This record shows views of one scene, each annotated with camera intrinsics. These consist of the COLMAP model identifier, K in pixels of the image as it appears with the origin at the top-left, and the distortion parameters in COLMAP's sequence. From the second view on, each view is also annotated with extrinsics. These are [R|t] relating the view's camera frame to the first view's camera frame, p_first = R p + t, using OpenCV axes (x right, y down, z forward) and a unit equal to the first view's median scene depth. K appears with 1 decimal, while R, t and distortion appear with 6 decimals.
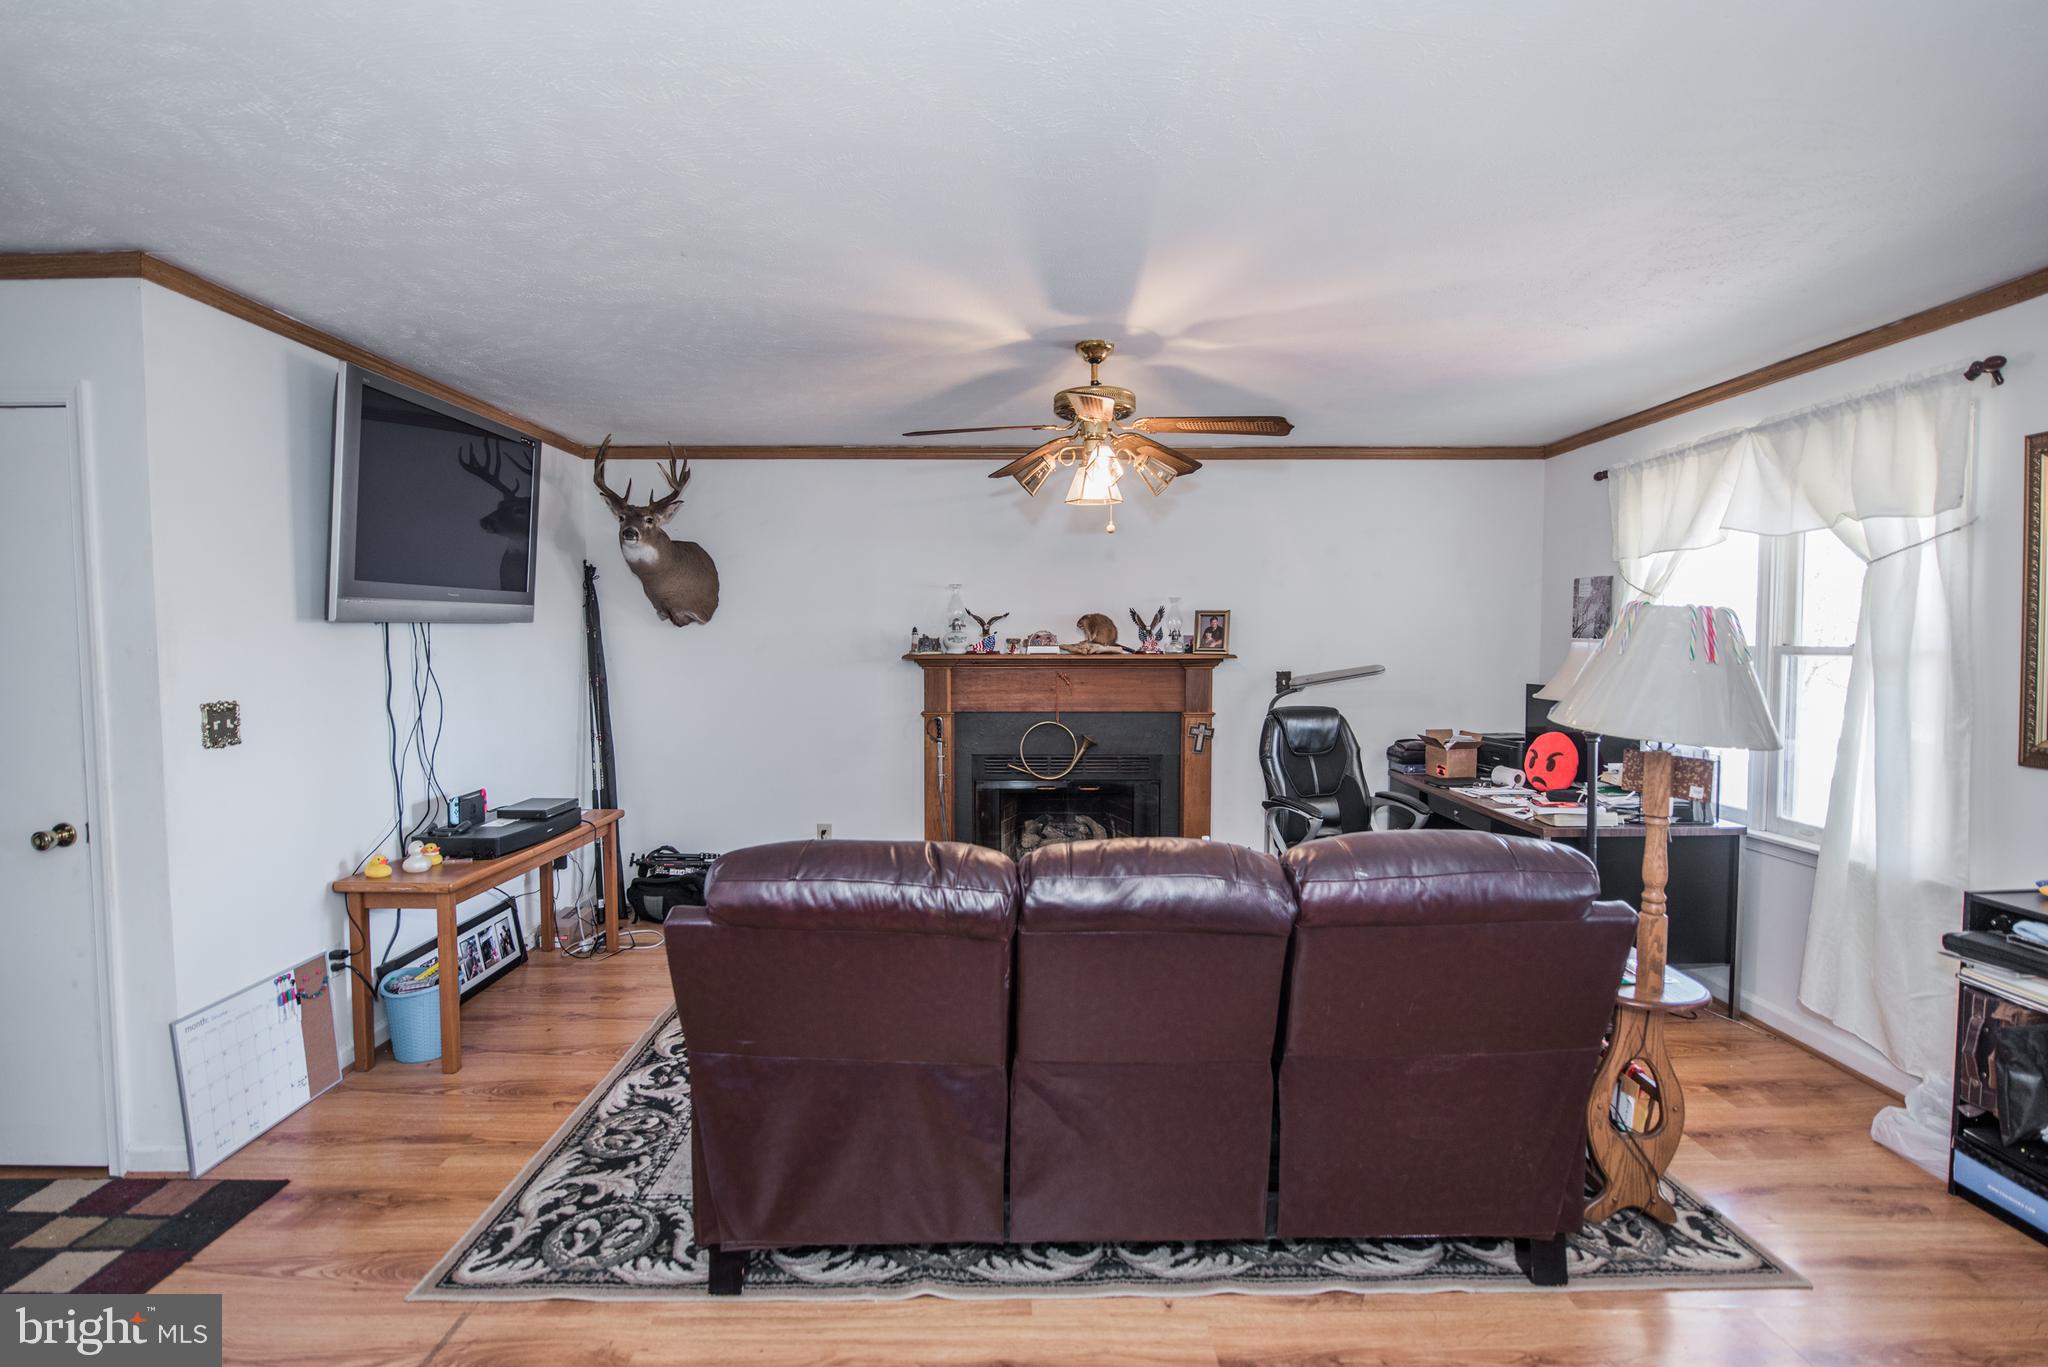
lens RADIAL K [[955.6, 0, 1019.7], [0, 955.6, 684.7], [0, 0, 1]] dist [-0.010768, -0.000027]
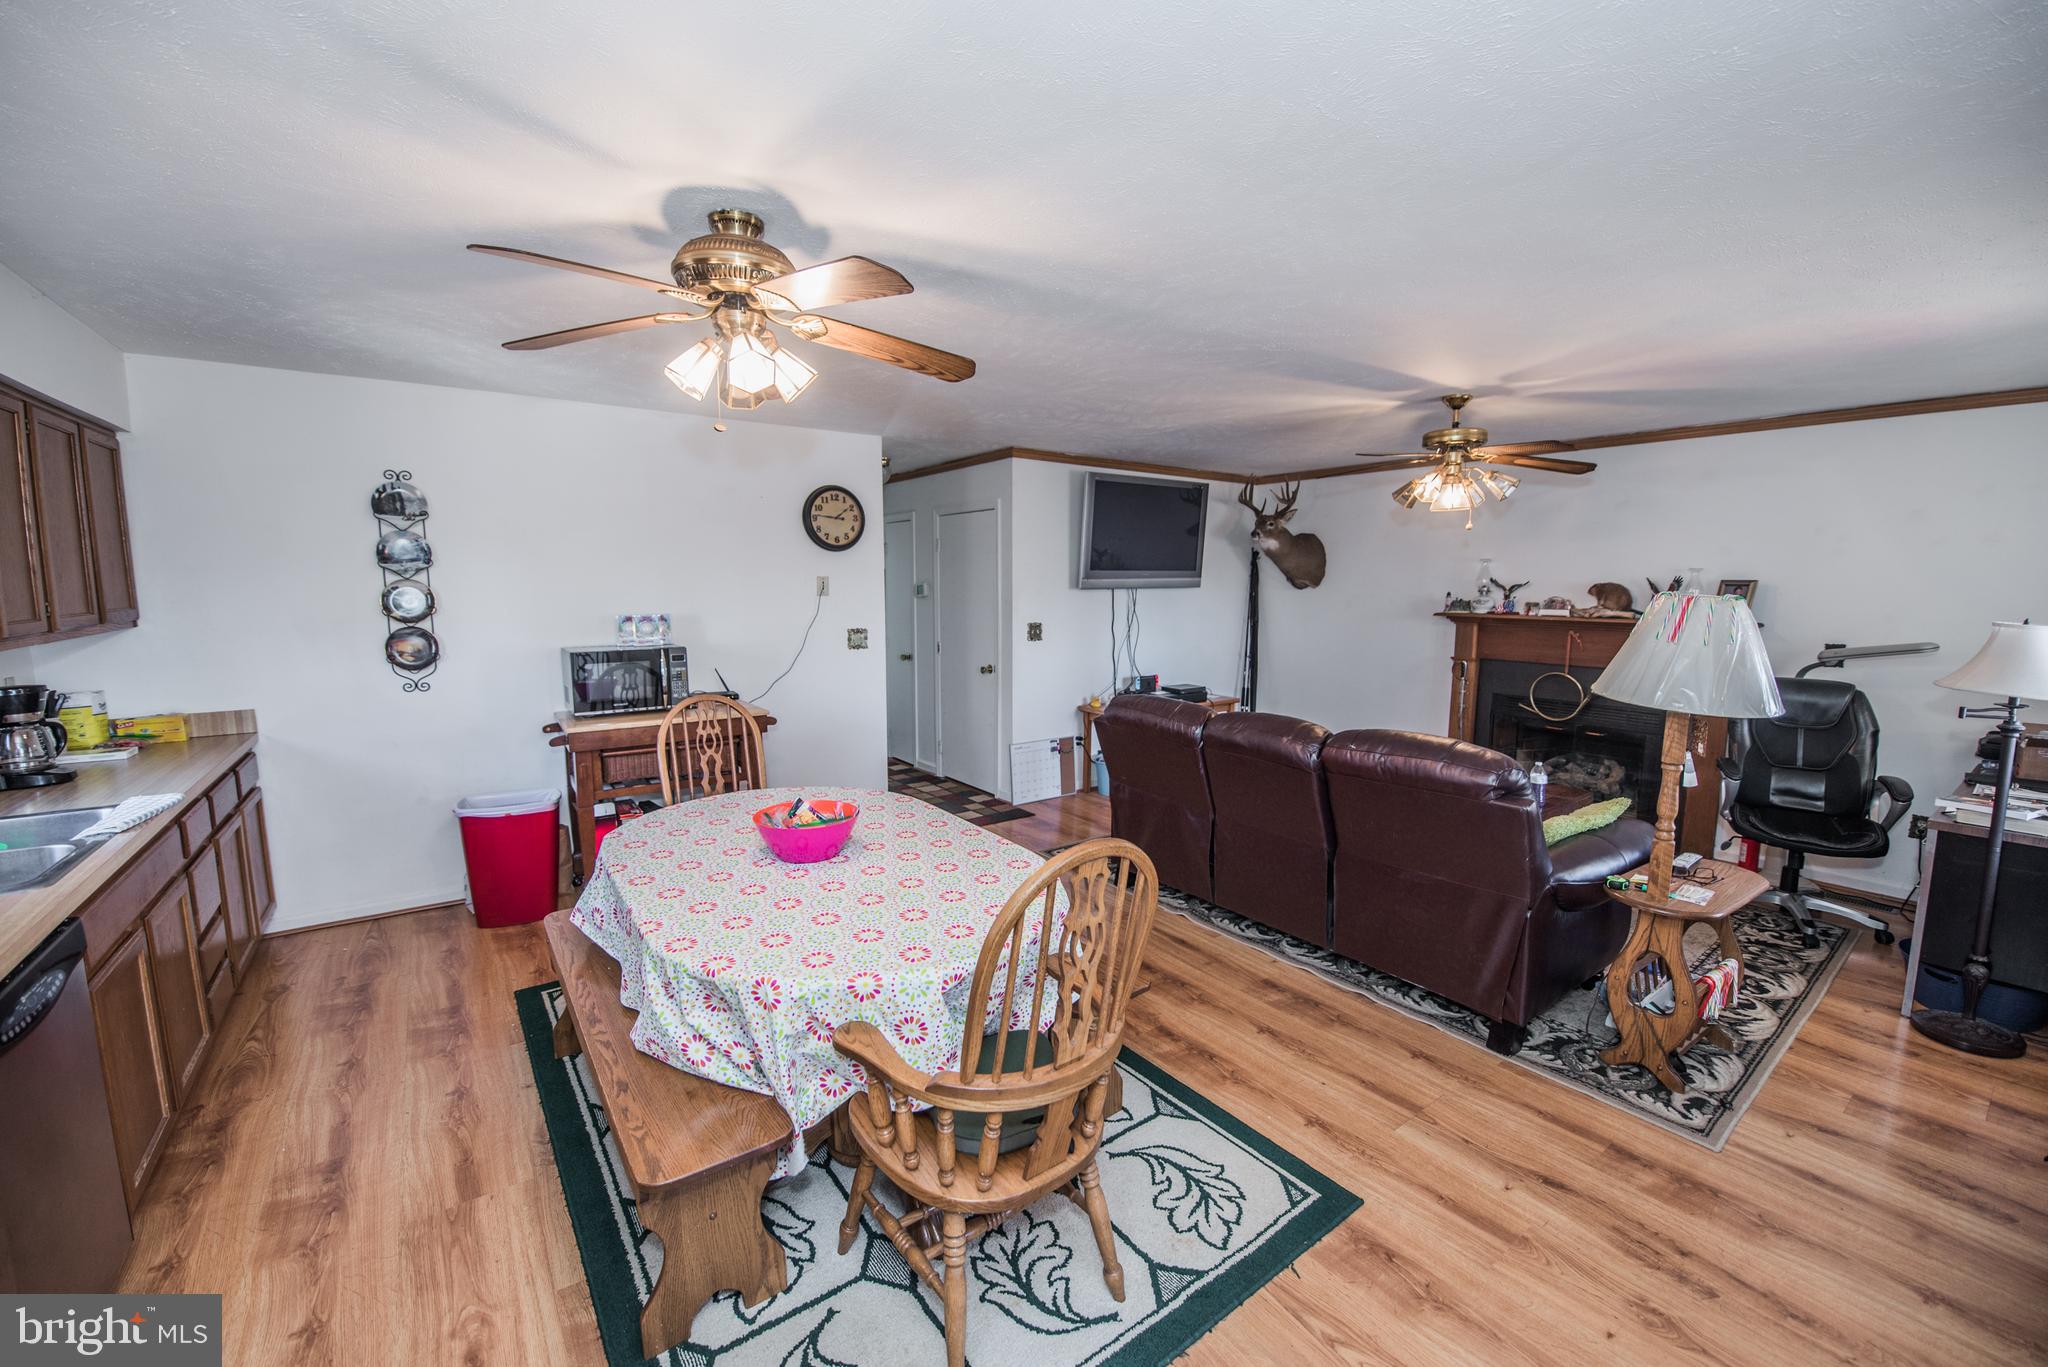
lens RADIAL K [[814.2, 0, 1015.4], [0, 814.2, 684.2], [0, 0, 1]] dist [-0.015372, -0.002564]
pose [[0.577924, 0.105027, -0.809304, 0.689193], [-0.047078, 0.994323, 0.095419, -0.017453], [0.814732, -0.017045, 0.579588, -0.218043]]
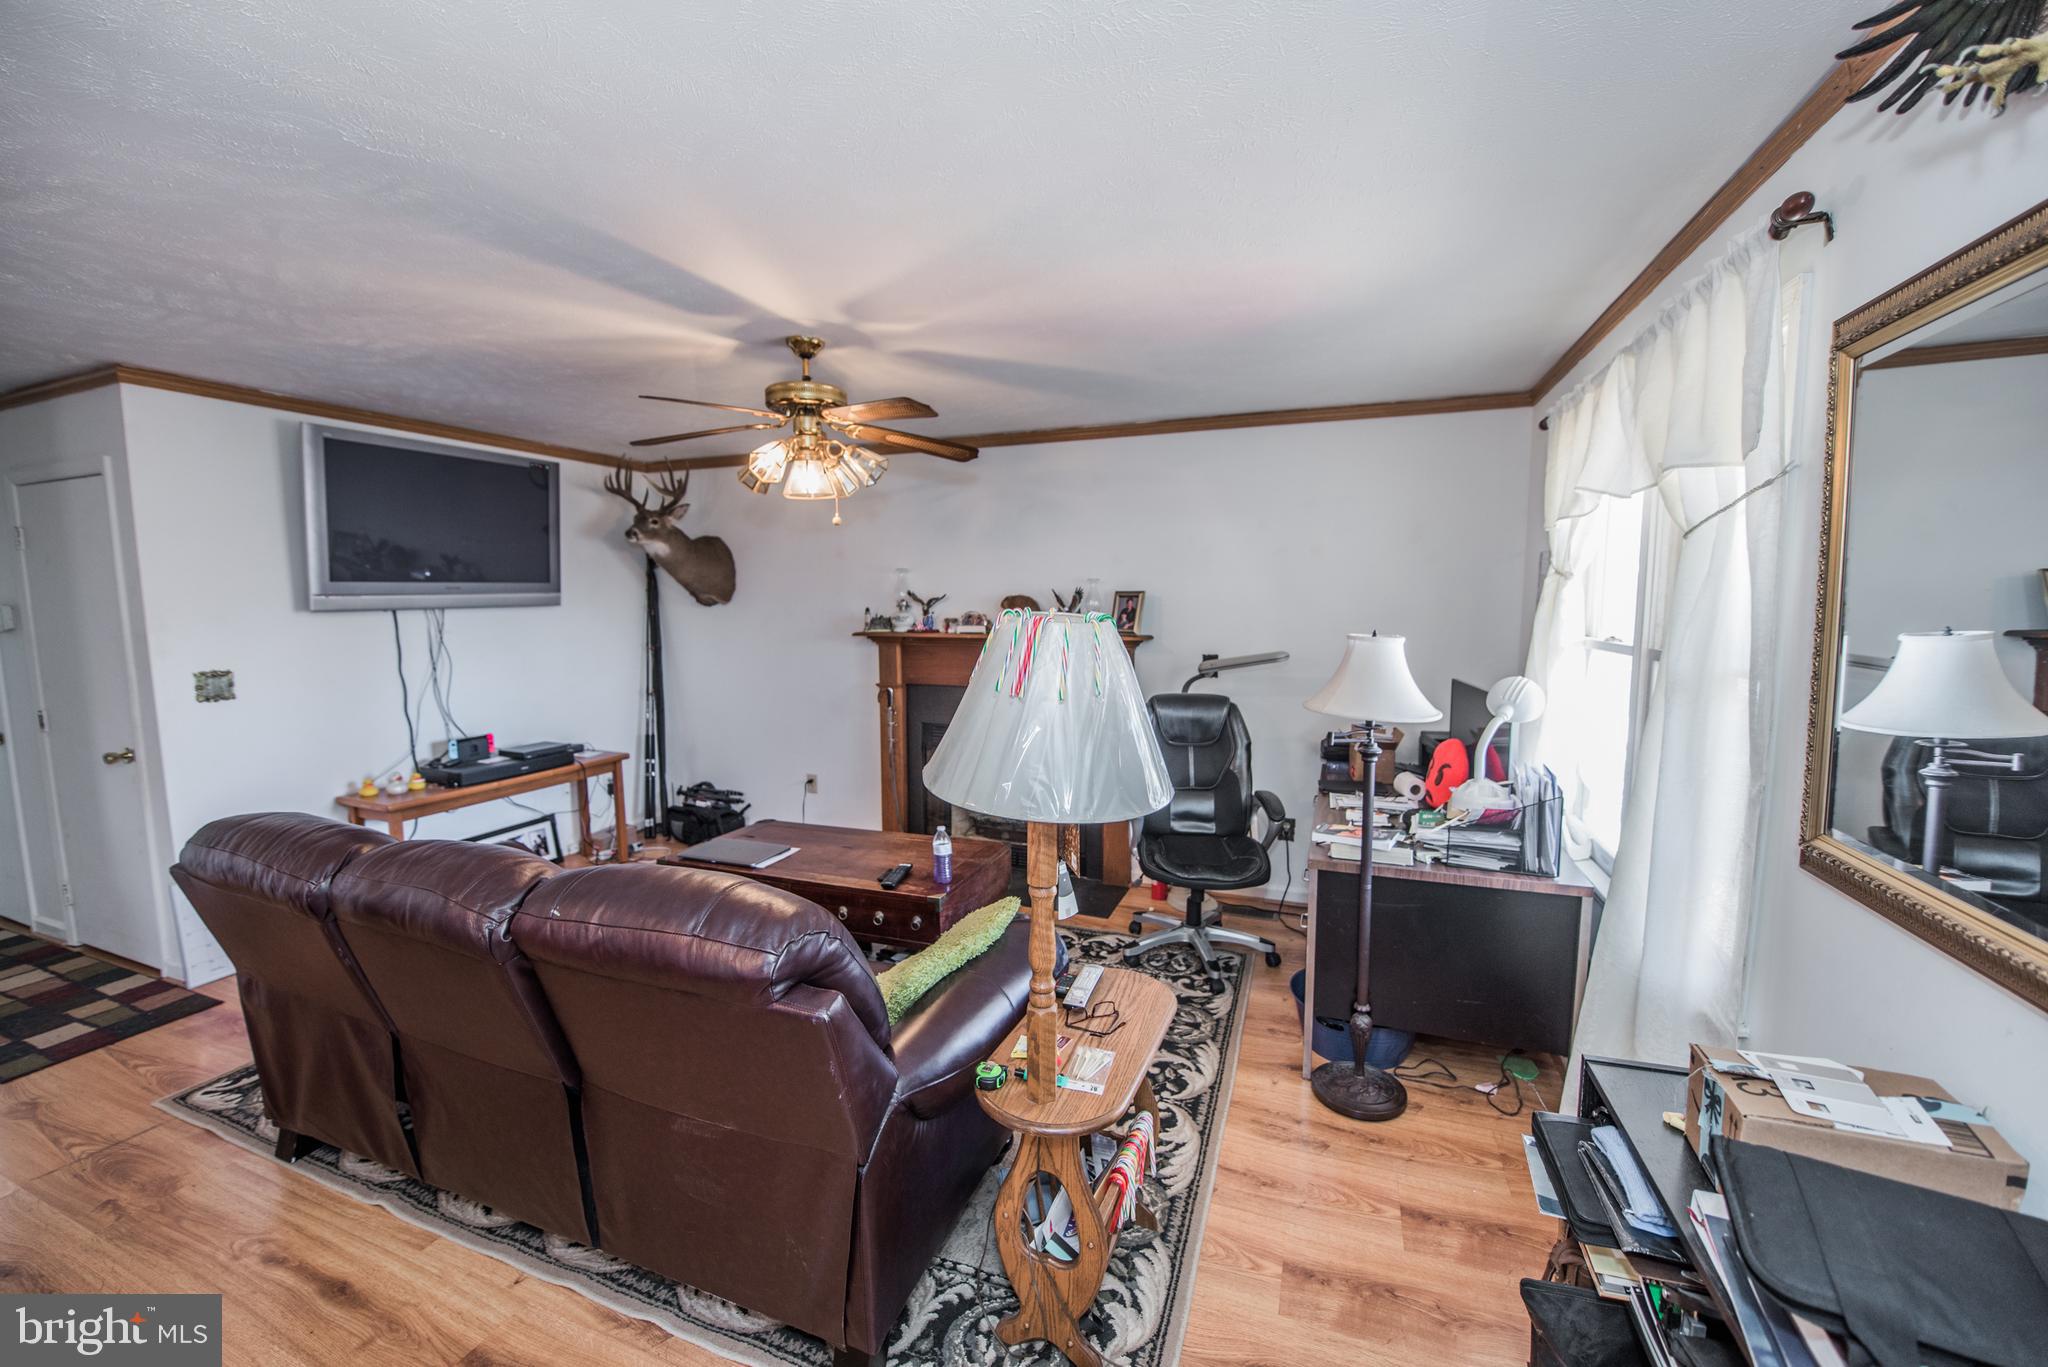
lens RADIAL K [[814.2, 0, 1015.9], [0, 814.2, 682.2], [0, 0, 1]] dist [-0.015372, -0.002564]
pose [[0.928284, 0.037045, -0.370022, 0.603270], [-0.017677, 0.998297, 0.055599, -0.042624], [0.371451, -0.045071, 0.927358, 0.256654]]
